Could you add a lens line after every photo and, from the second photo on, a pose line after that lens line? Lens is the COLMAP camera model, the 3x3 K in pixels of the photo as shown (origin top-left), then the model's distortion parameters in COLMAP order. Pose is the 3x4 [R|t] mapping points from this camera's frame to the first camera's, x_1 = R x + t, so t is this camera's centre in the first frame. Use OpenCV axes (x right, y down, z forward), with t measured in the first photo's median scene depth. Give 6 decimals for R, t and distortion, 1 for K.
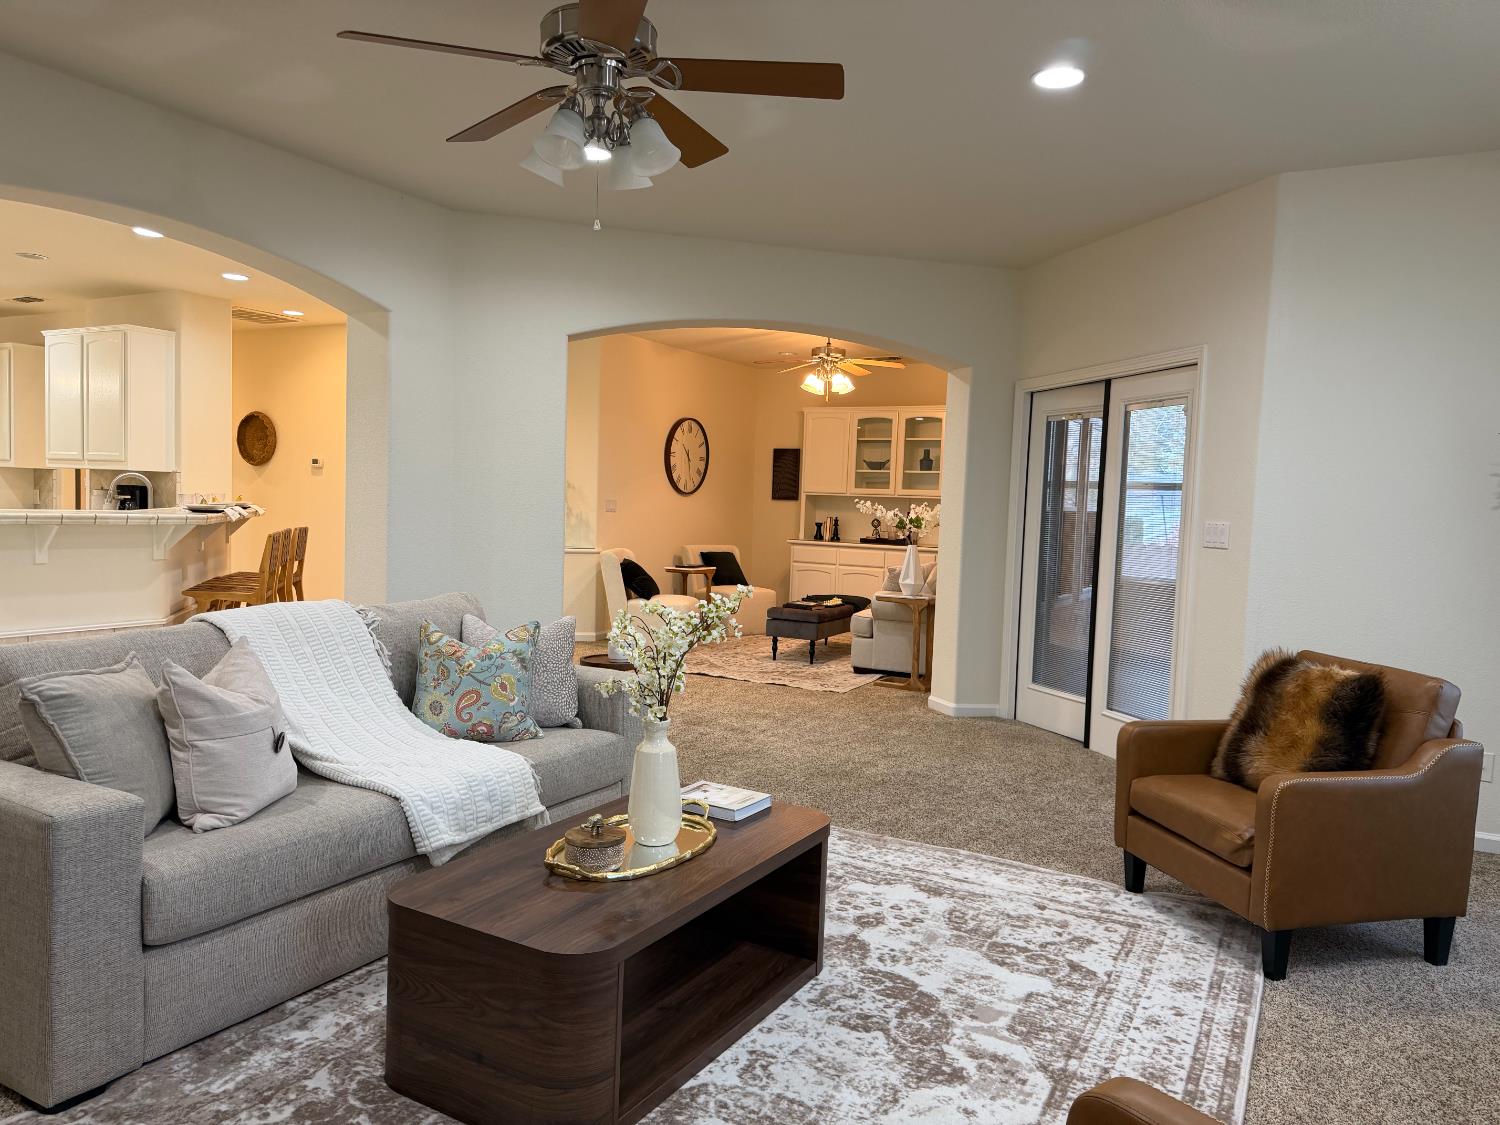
lens RADIAL K [[1042.5, 0, 722.9], [0, 1042.5, 562.7], [0, 0, 1]] dist [0.098762, -0.103505]
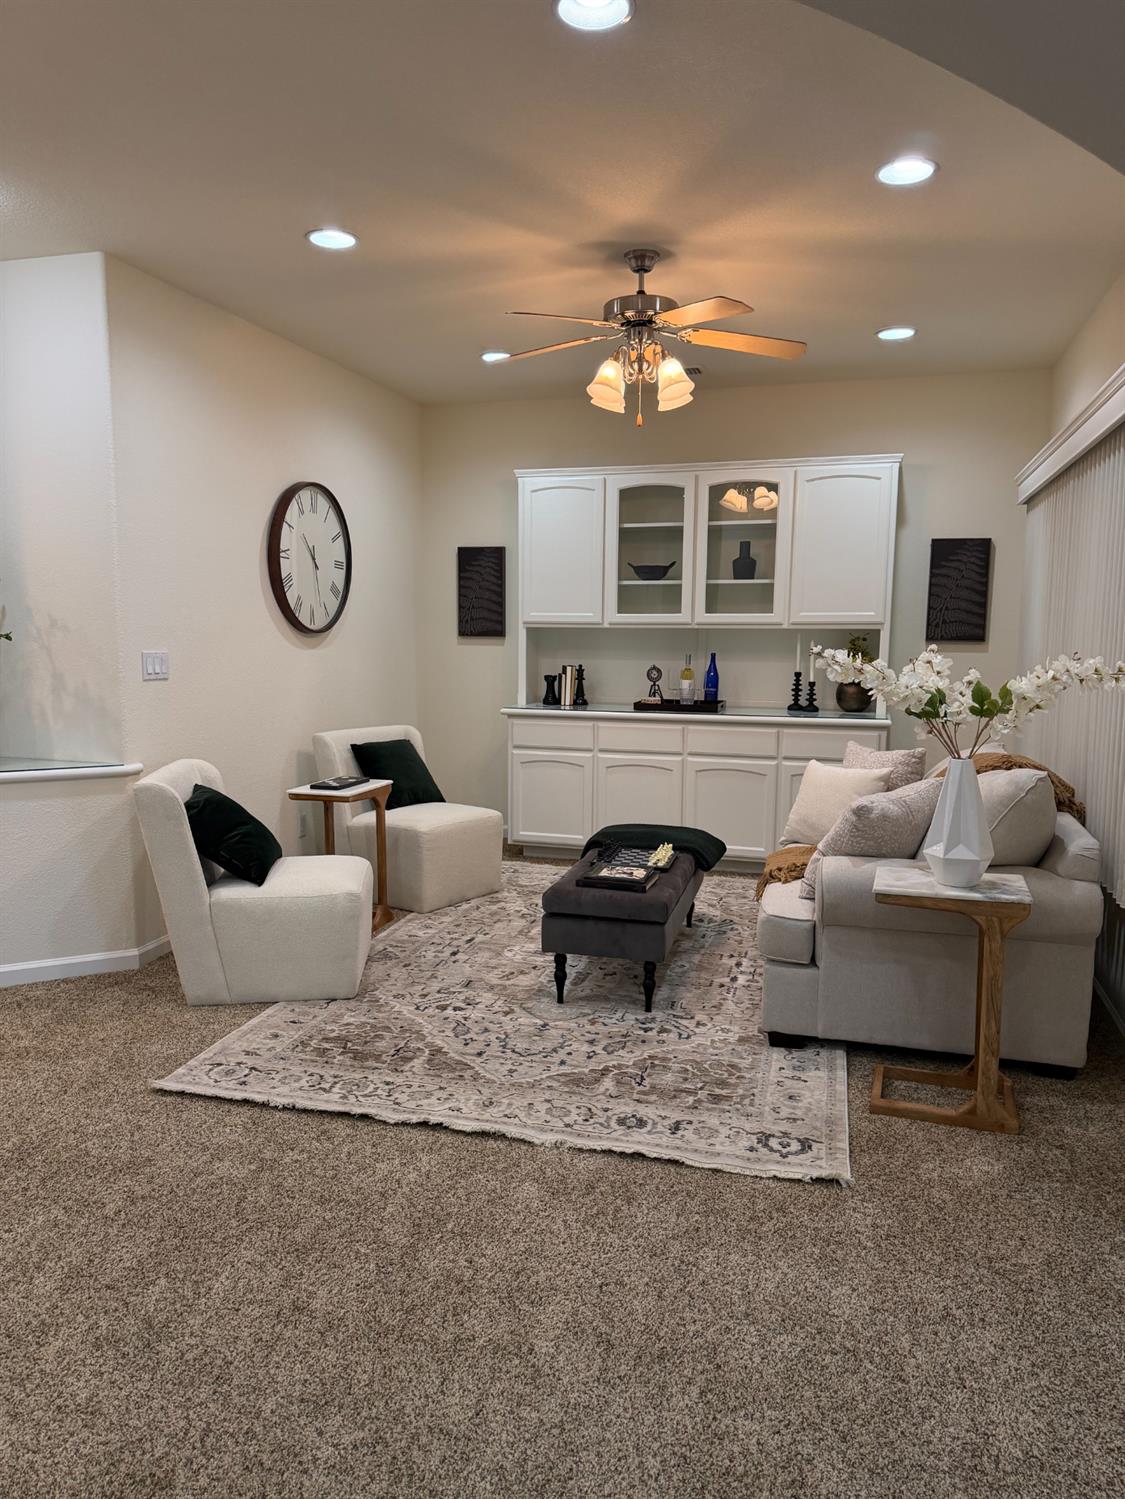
lens RADIAL K [[1041.8, 0, 547.6], [0, 1041.8, 746.1], [0, 0, 1]] dist [0.098762, -0.103505]
pose [[0.974067, -0.054764, 0.219532, -0.074211], [0.042344, 0.997246, 0.060890, -0.067911], [-0.222262, -0.050015, 0.973703, 0.863447]]
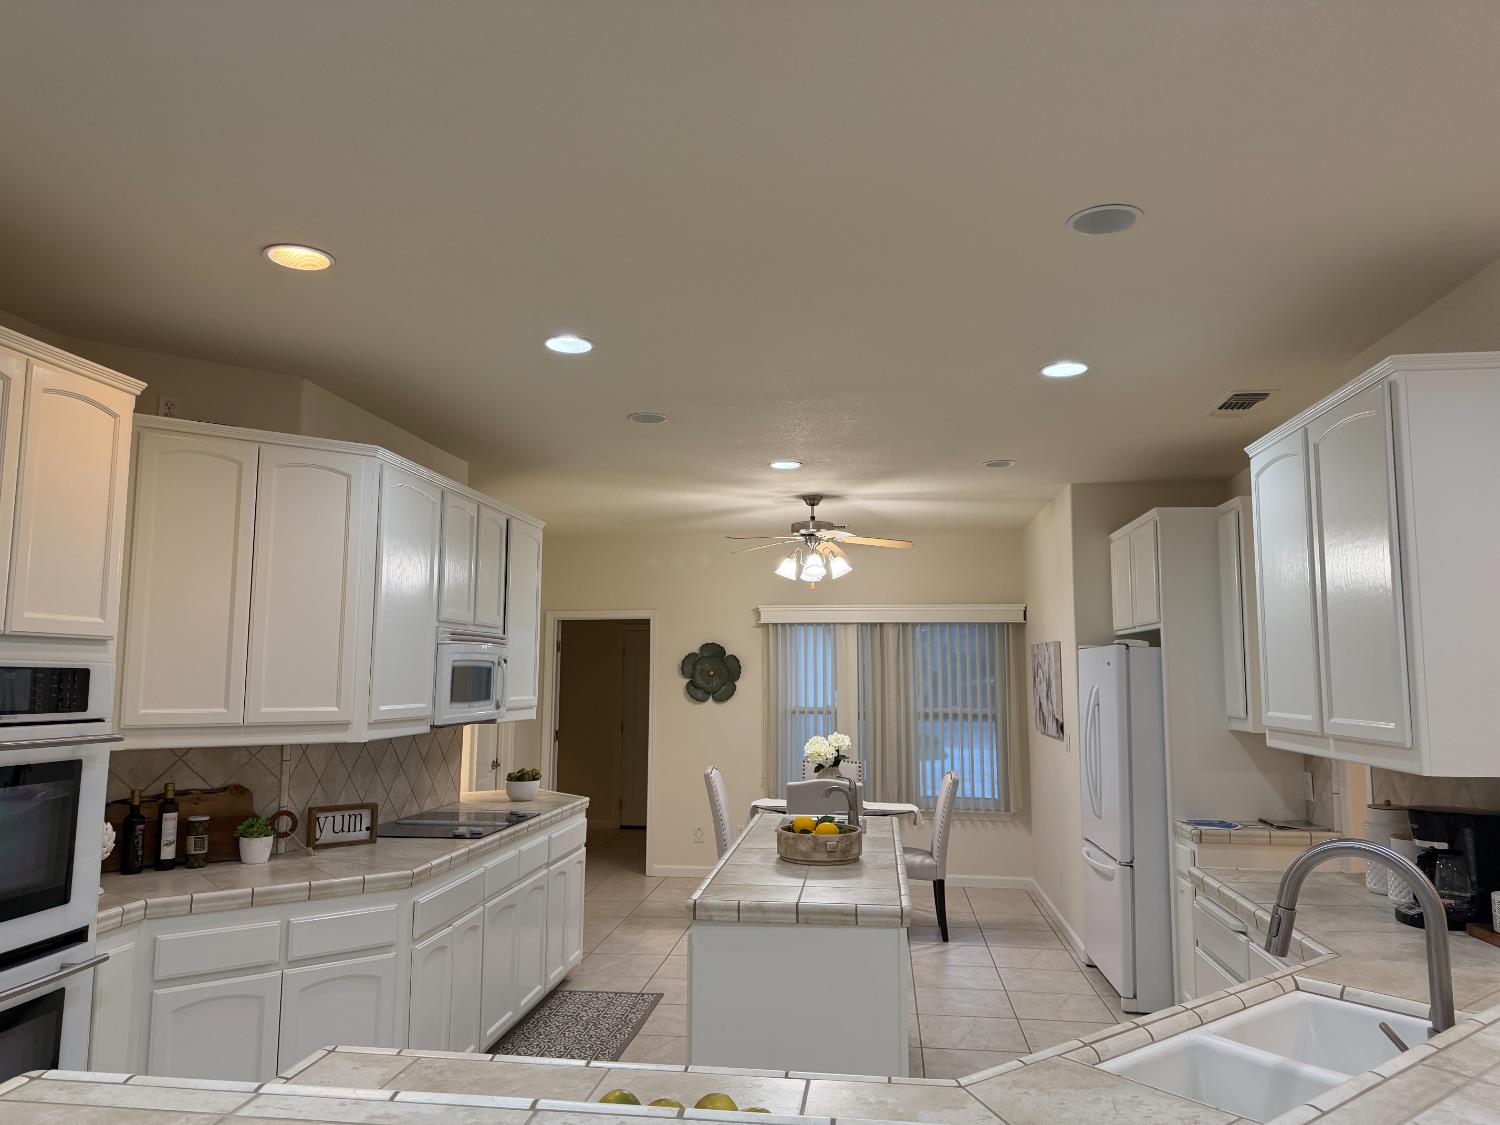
lens RADIAL K [[1041.0, 0, 751.9], [0, 1041.0, 563.0], [0, 0, 1]] dist [0.118927, -0.187296]
pose [[0.387988, -0.129317, -0.912547, -0.474626], [-0.048719, 0.985846, -0.160417, -0.129008], [0.920376, 0.106698, 0.376196, 0.973041]]
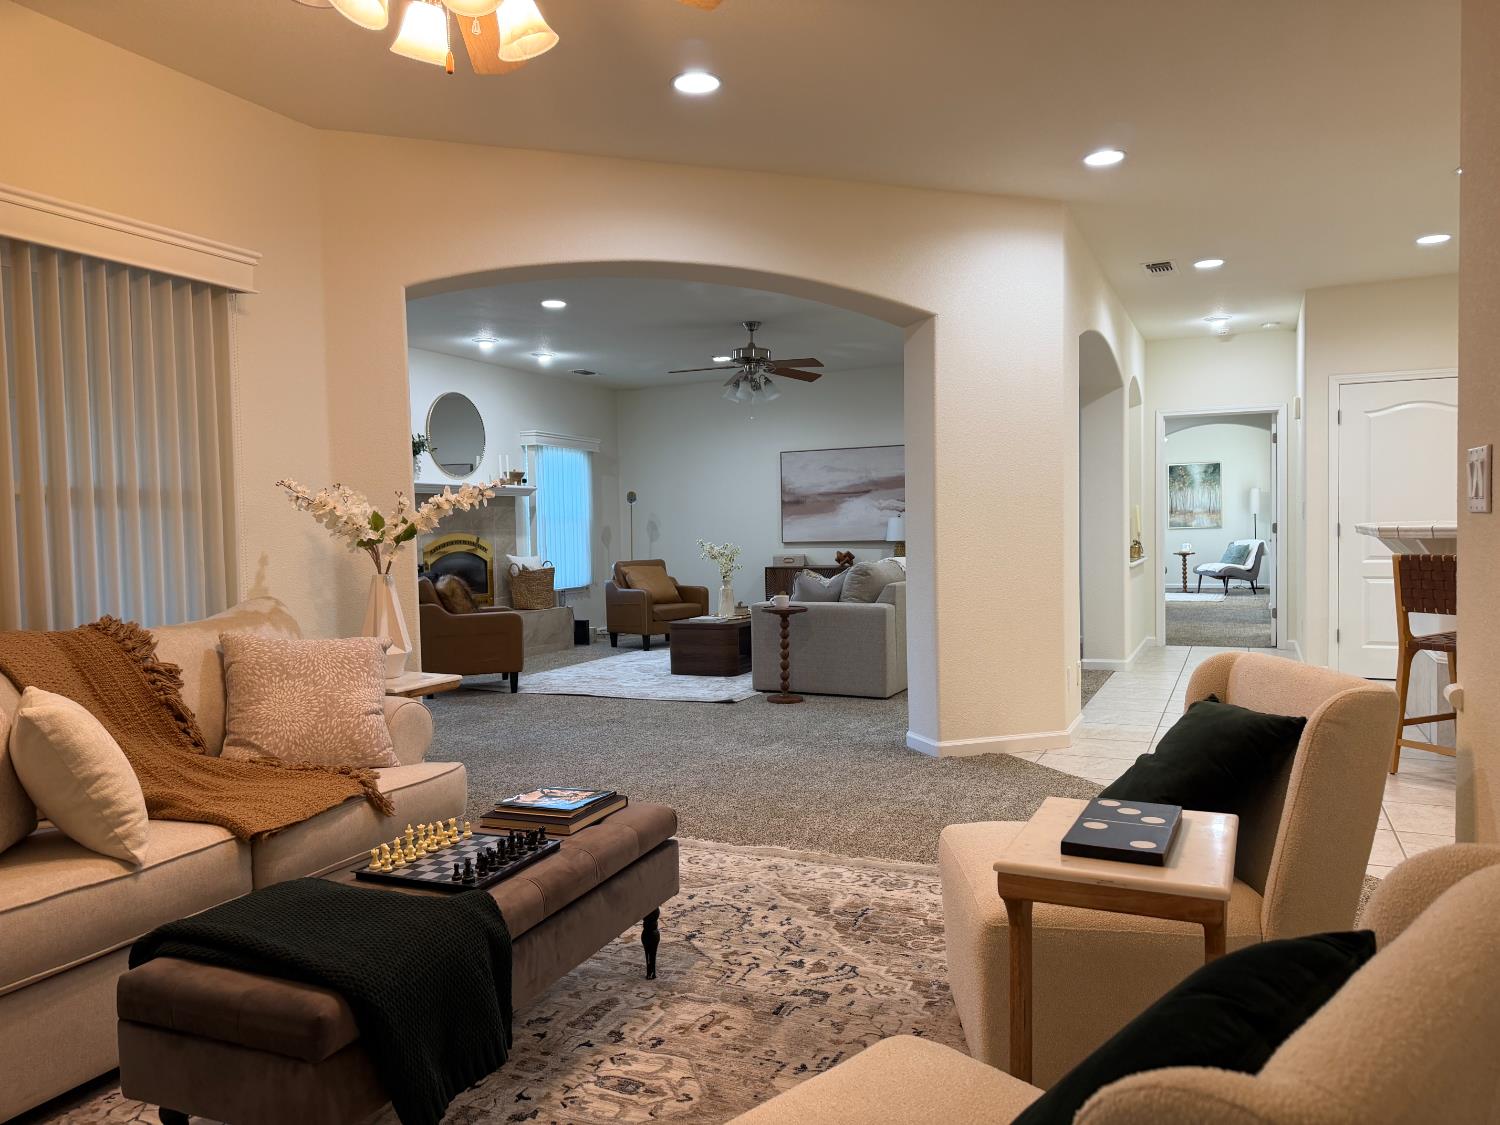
lens RADIAL K [[1042.1, 0, 747.2], [0, 1042.1, 561.6], [0, 0, 1]] dist [0.127812, -0.206422]
pose [[-0.995994, -0.008261, -0.089043, 0.076320], [-0.016156, 0.995962, 0.088312, -0.090889], [0.087953, 0.089396, -0.992105, 1.988767]]
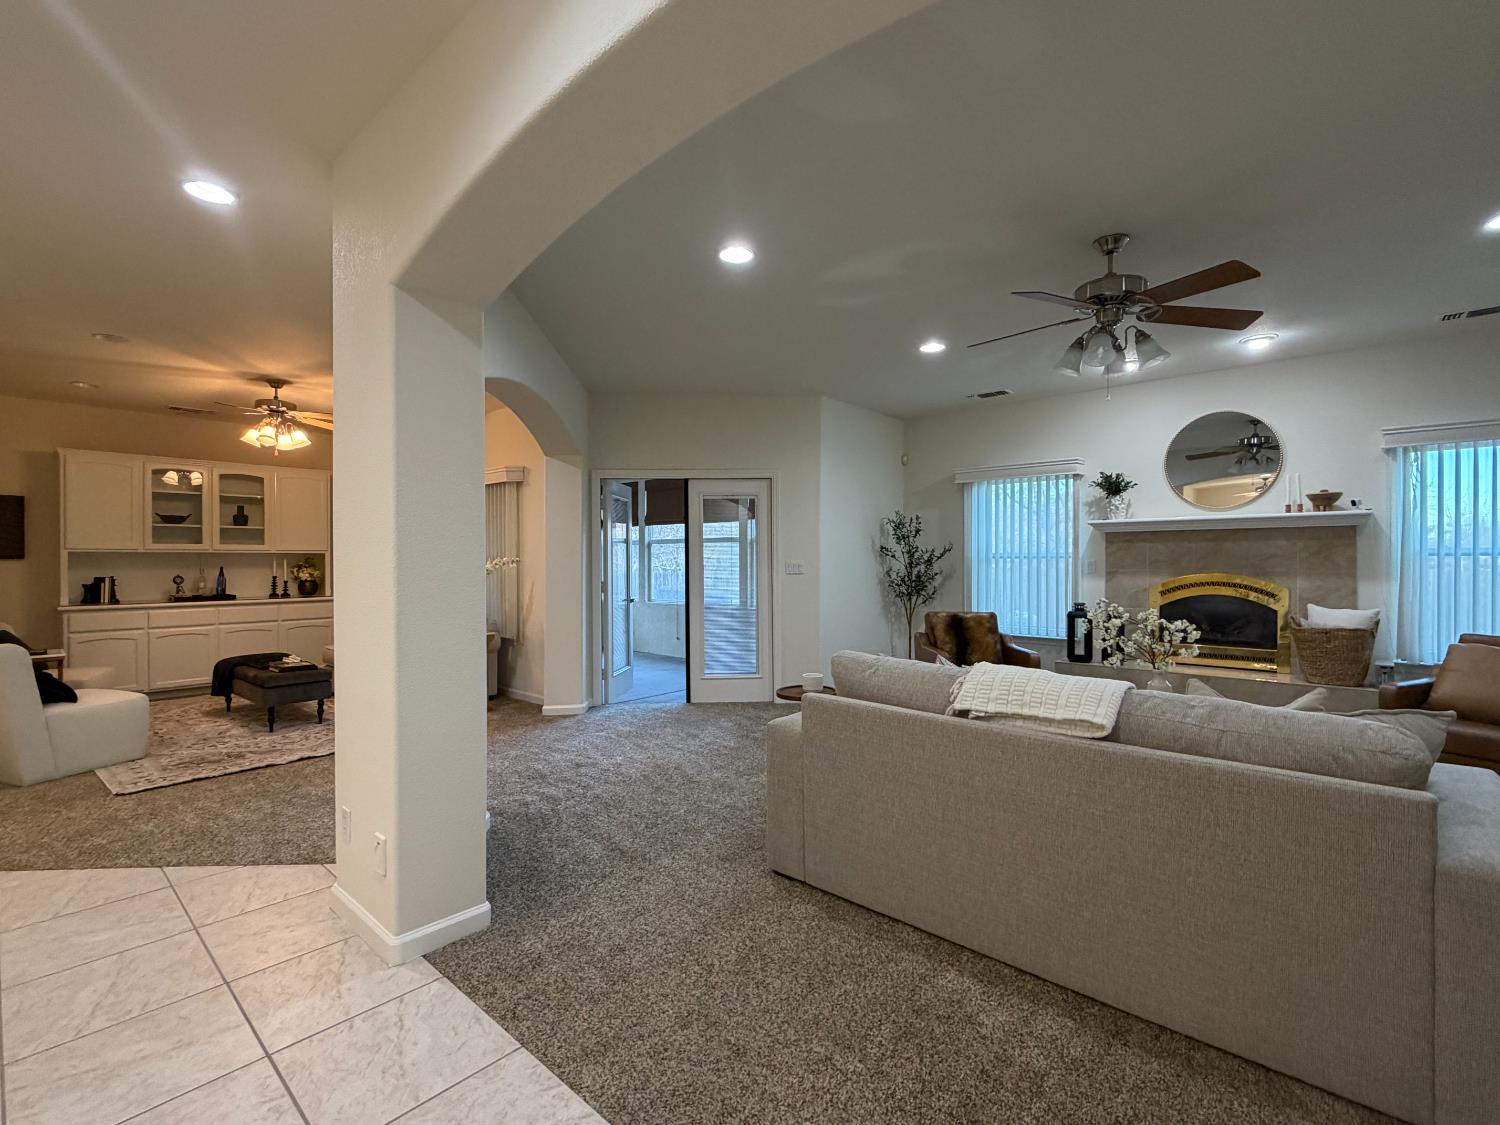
lens RADIAL K [[692.2, 0, 744.5], [0, 692.2, 561.3], [0, 0, 1]] dist [0.000162, -0.000381]
pose [[0.208578, -0.036562, 0.977322, -0.690831], [0.069226, 0.997346, 0.022537, -0.063362], [-0.975553, 0.062956, 0.210556, 0.692819]]
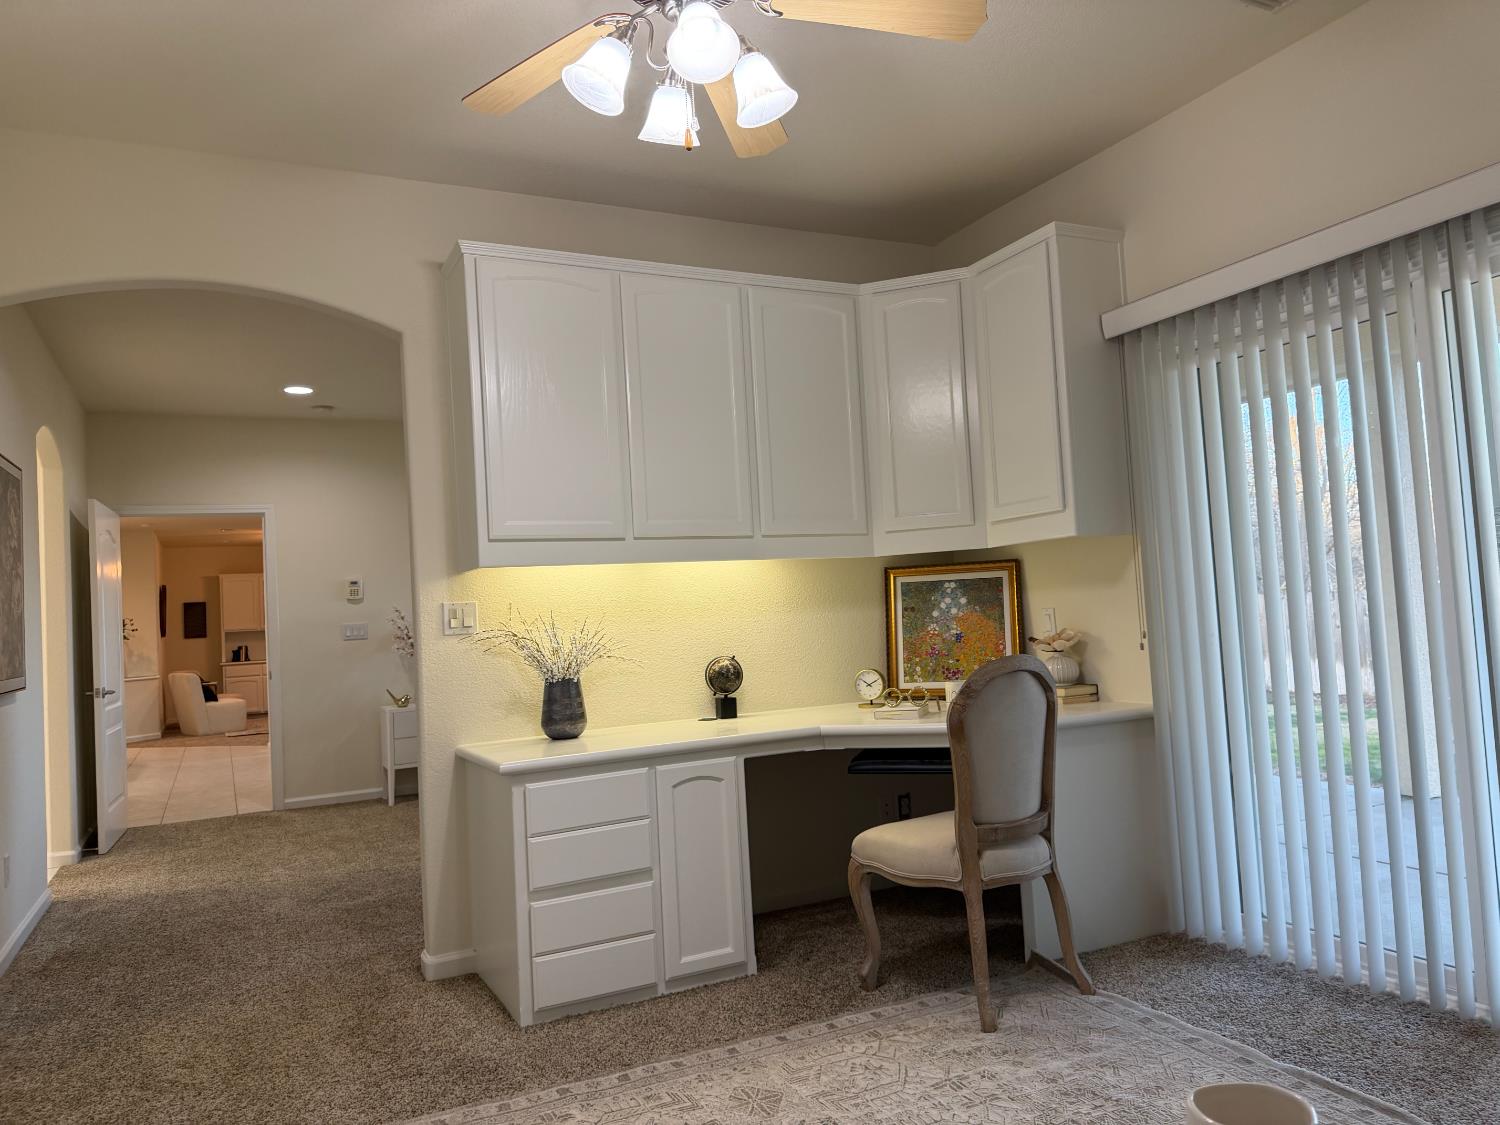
lens RADIAL K [[1042.5, 0, 722.9], [0, 1042.5, 562.7], [0, 0, 1]] dist [0.098762, -0.103505]
pose [[0.560665, -0.023538, 0.827708, -1.520532], [0.125796, 0.990415, -0.057045, 0.024991], [-0.818432, 0.136105, 0.558252, -0.870895]]
